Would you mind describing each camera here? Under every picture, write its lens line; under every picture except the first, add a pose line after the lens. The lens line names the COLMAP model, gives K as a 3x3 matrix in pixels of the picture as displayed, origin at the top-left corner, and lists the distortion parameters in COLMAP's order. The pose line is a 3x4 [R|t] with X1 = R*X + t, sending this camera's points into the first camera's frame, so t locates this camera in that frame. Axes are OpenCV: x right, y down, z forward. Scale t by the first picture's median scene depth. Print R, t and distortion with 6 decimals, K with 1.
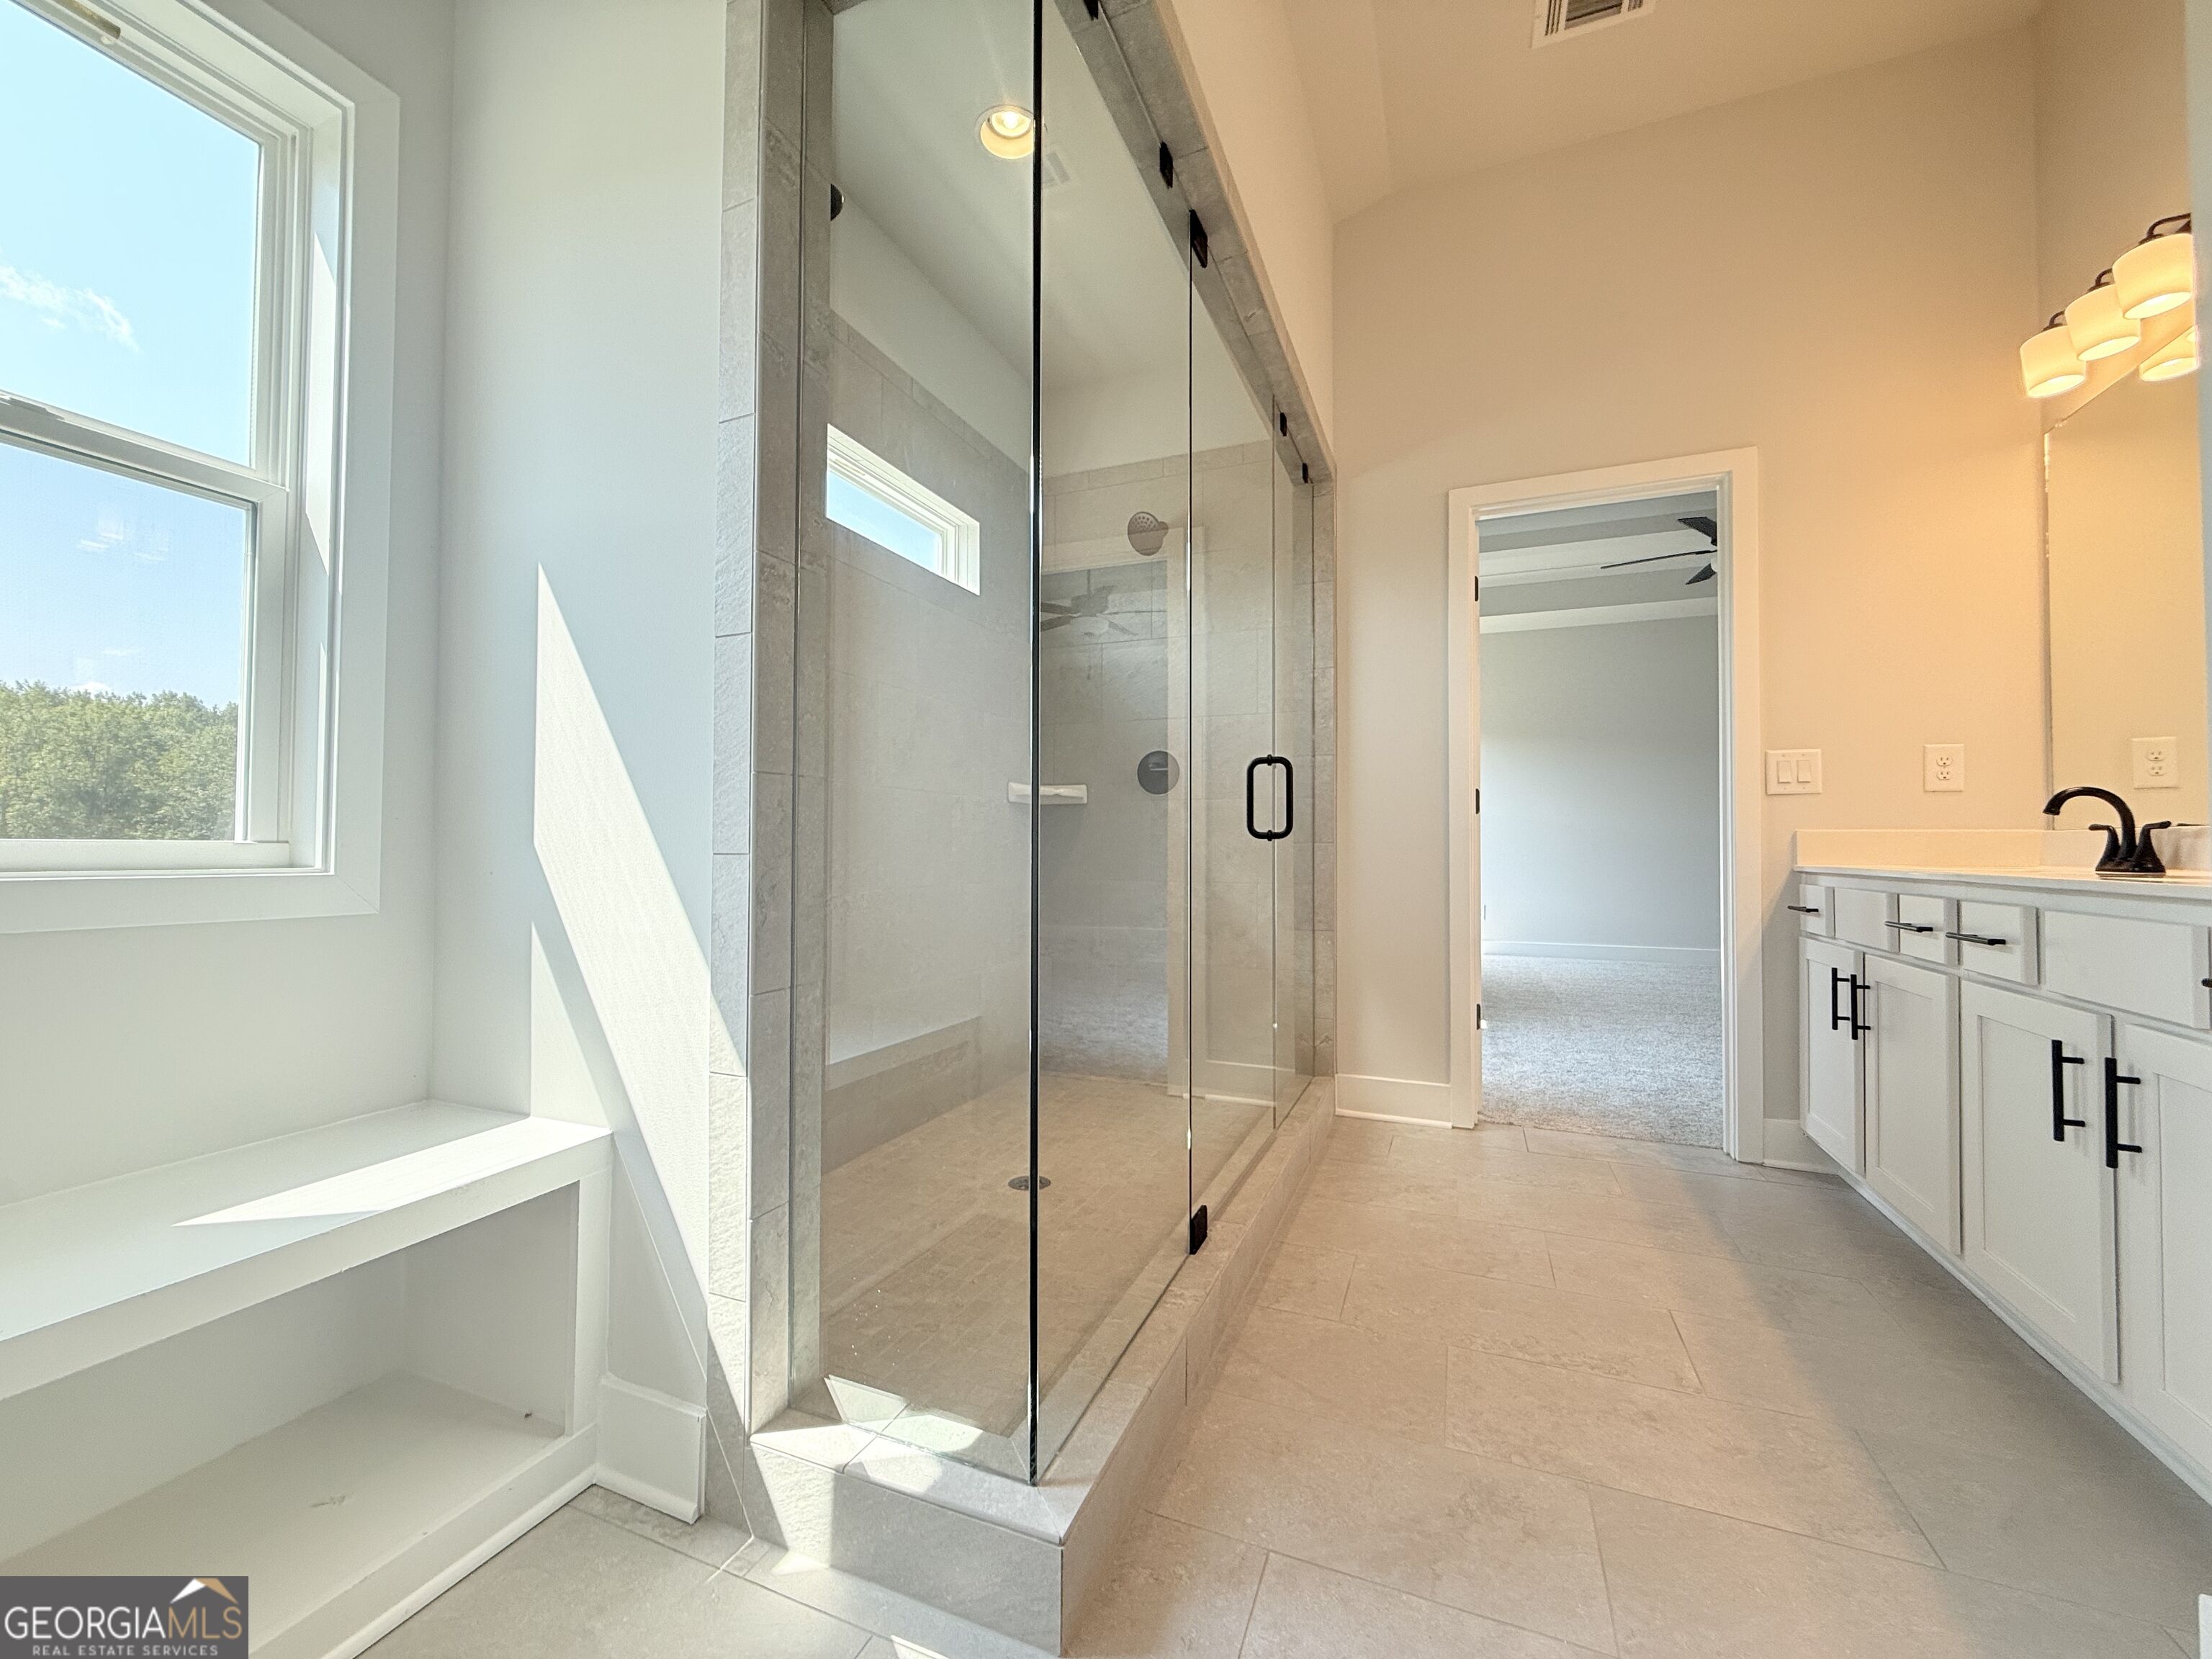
lens RADIAL K [[880.1, 0, 1096.3], [0, 880.1, 828.5], [0, 0, 1]] dist [-0.001806, 0.000711]
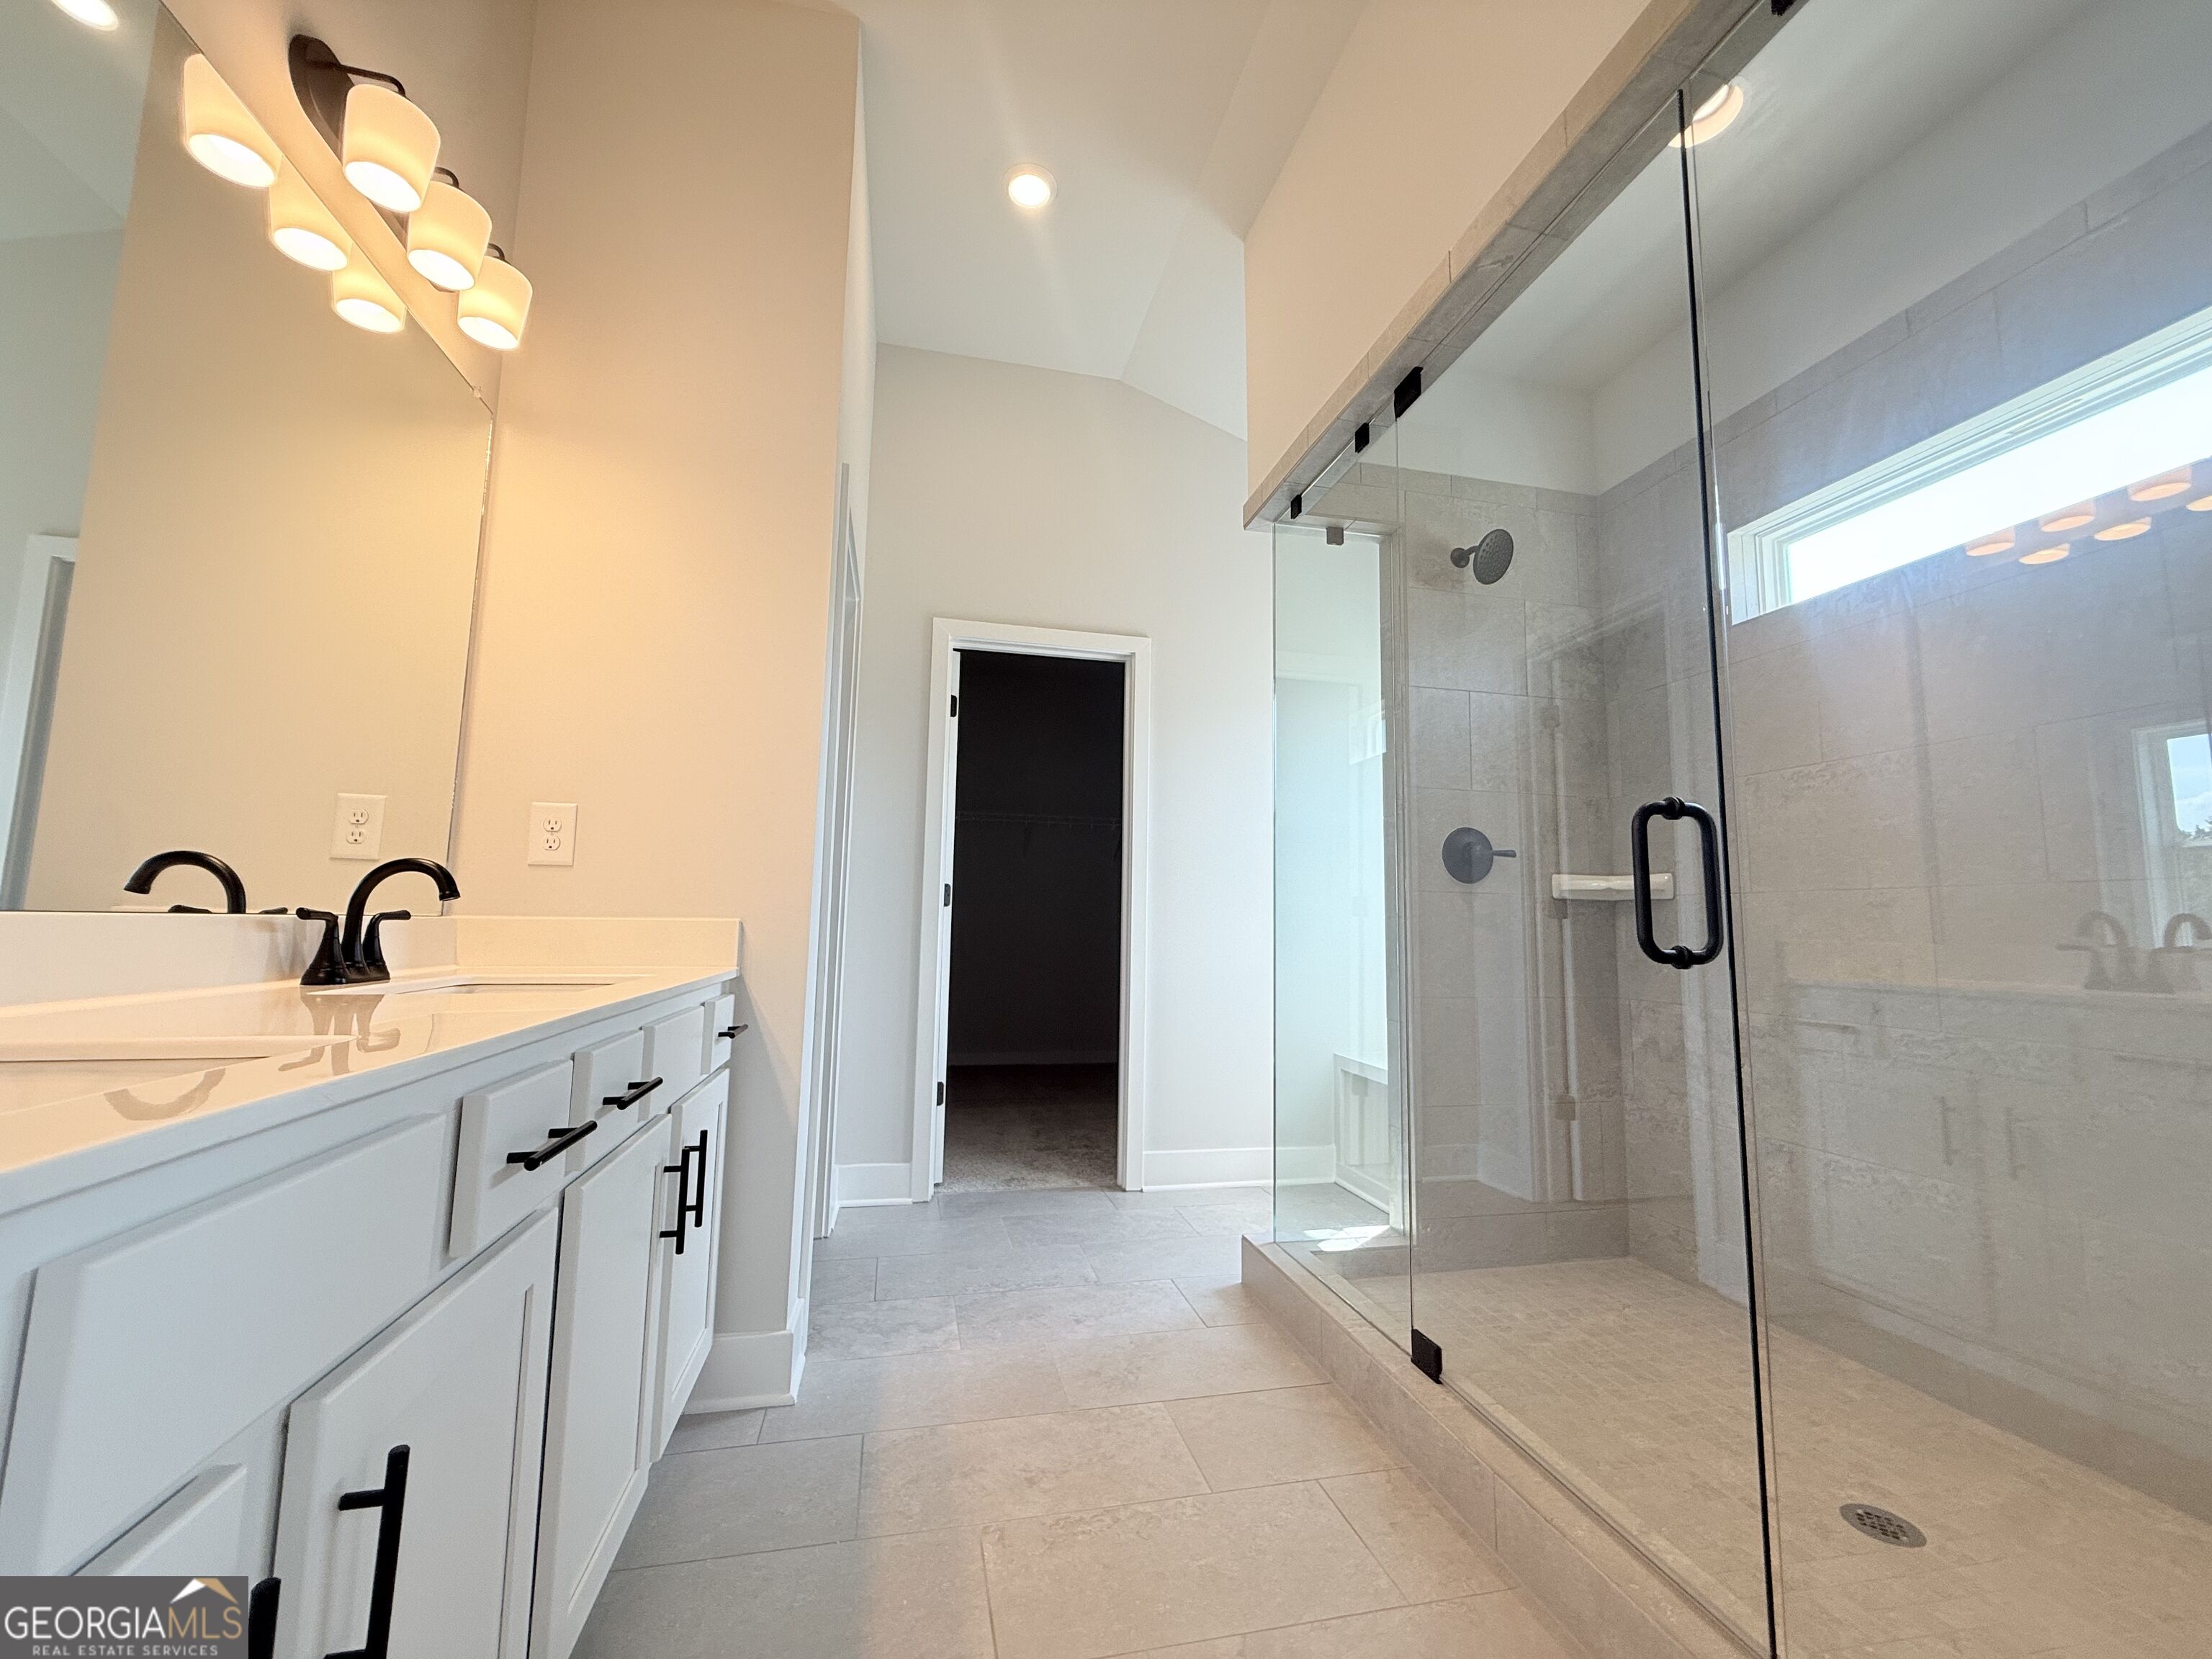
lens RADIAL K [[880.1, 0, 1118.4], [0, 880.1, 838.0], [0, 0, 1]] dist [-0.001806, 0.000711]
pose [[-0.802366, -0.079033, -0.591577, 1.209813], [-0.008717, 0.992640, -0.120791, 0.006656], [0.596769, -0.091762, -0.797149, 1.942429]]
